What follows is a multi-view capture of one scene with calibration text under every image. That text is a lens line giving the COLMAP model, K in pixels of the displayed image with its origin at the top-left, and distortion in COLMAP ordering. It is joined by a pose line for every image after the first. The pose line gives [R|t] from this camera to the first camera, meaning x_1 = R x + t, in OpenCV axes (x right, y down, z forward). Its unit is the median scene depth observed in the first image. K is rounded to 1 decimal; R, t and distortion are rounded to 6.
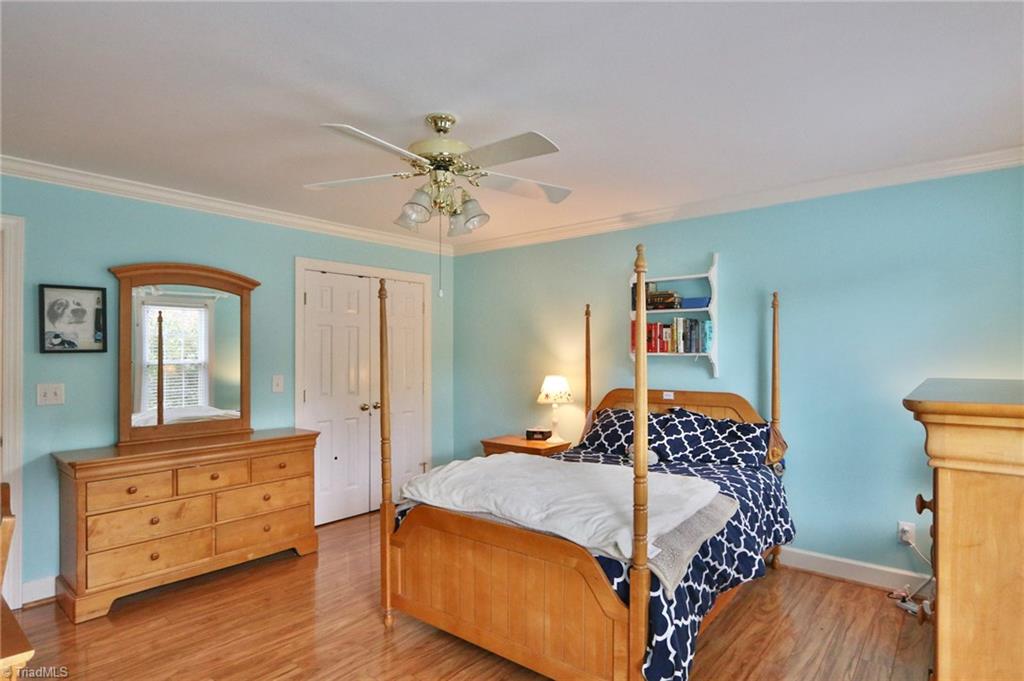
lens RADIAL K [[529.0, 0, 508.5], [0, 529.0, 346.0], [0, 0, 1]] dist [-0.015235, 0.001873]
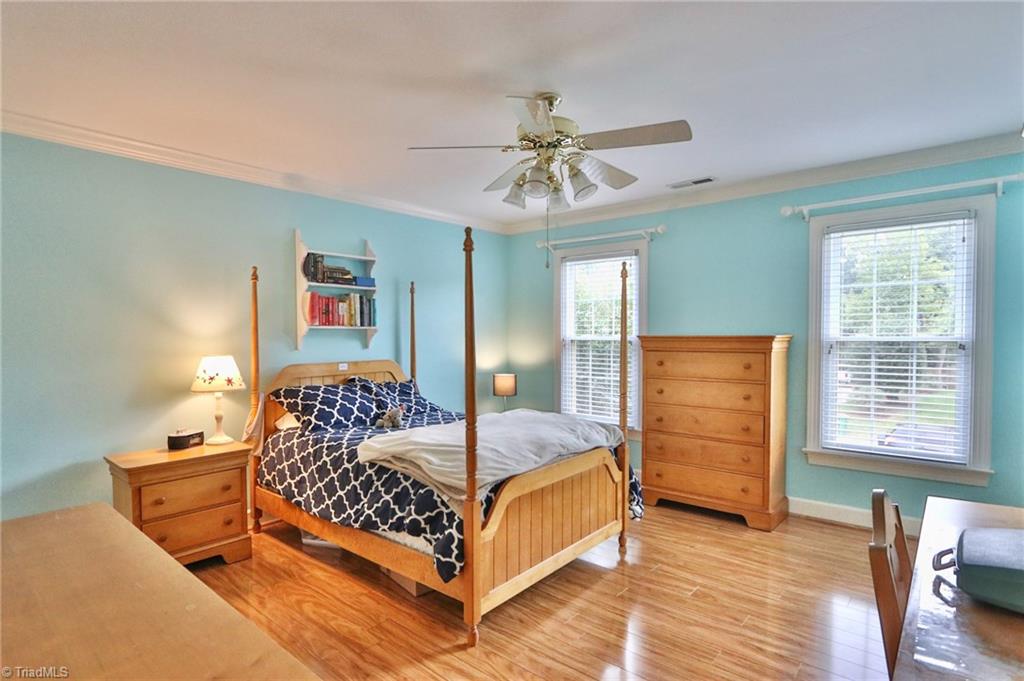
lens RADIAL K [[529.0, 0, 507.7], [0, 529.0, 341.1], [0, 0, 1]] dist [-0.015235, 0.001873]
pose [[0.021703, -0.008568, 0.999728, -0.746906], [-0.010890, 0.999902, 0.008806, 0.029657], [-0.999705, -0.011078, 0.021608, 0.656797]]
